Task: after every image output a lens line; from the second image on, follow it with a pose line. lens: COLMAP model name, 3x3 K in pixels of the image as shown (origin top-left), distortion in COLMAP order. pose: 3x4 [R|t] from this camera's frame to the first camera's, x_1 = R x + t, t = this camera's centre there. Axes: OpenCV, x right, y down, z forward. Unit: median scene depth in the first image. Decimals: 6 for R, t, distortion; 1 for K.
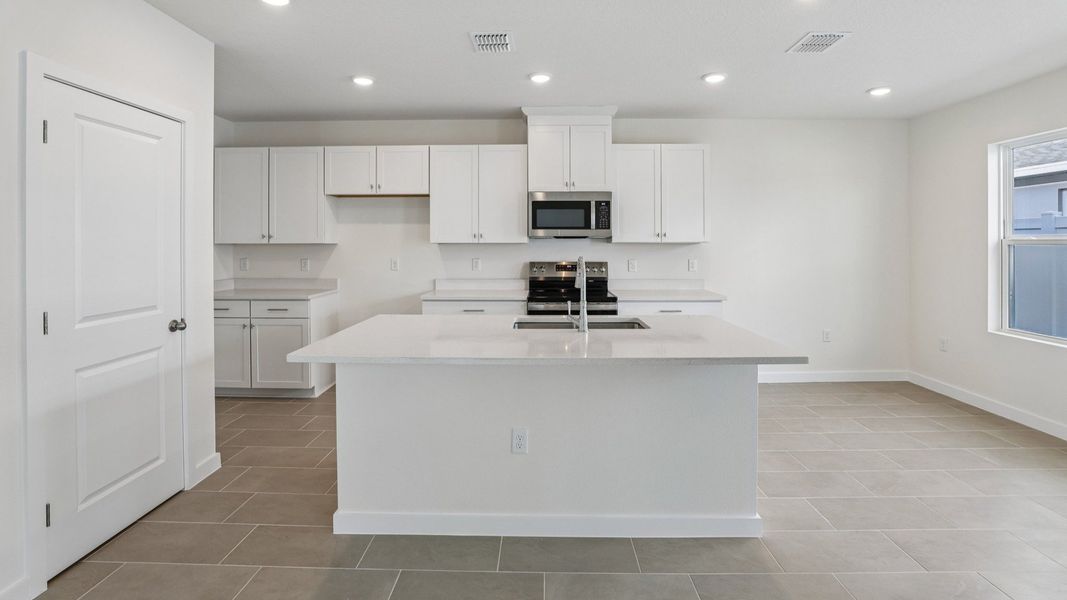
lens RADIAL K [[492.8, 0, 526.6], [0, 492.8, 241.6], [0, 0, 1]] dist [-0.002398, -0.000442]
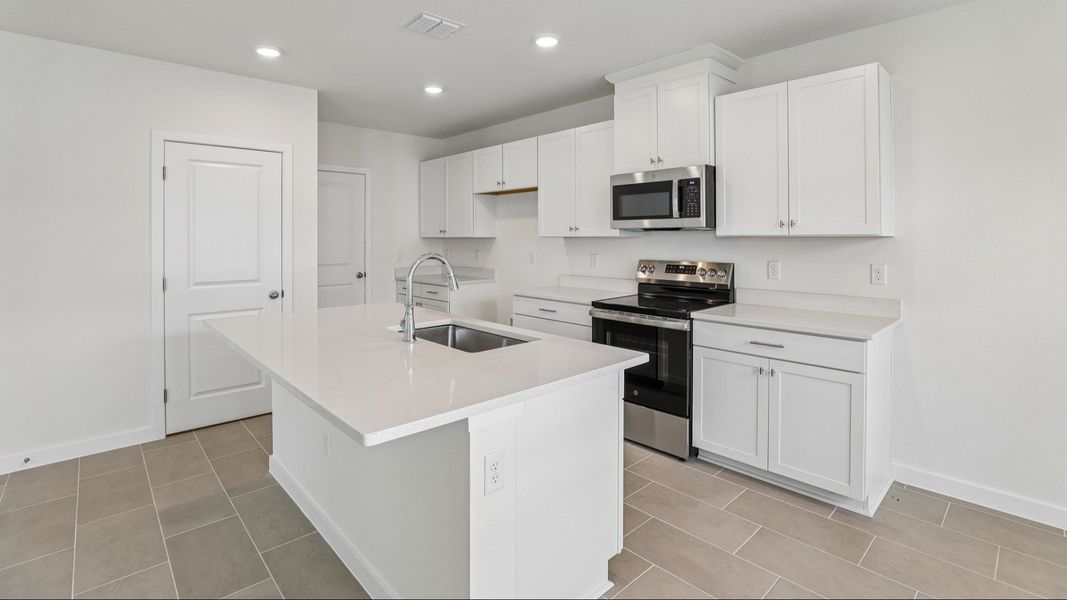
lens RADIAL K [[491.9, 0, 534.2], [0, 491.9, 235.0], [0, 0, 1]] dist [-0.015774, 0.000107]
pose [[0.697092, -0.003162, -0.716975, 0.500414], [0.003792, 0.999993, -0.000724, -0.000075], [0.716972, -0.002215, 0.697099, 0.324082]]
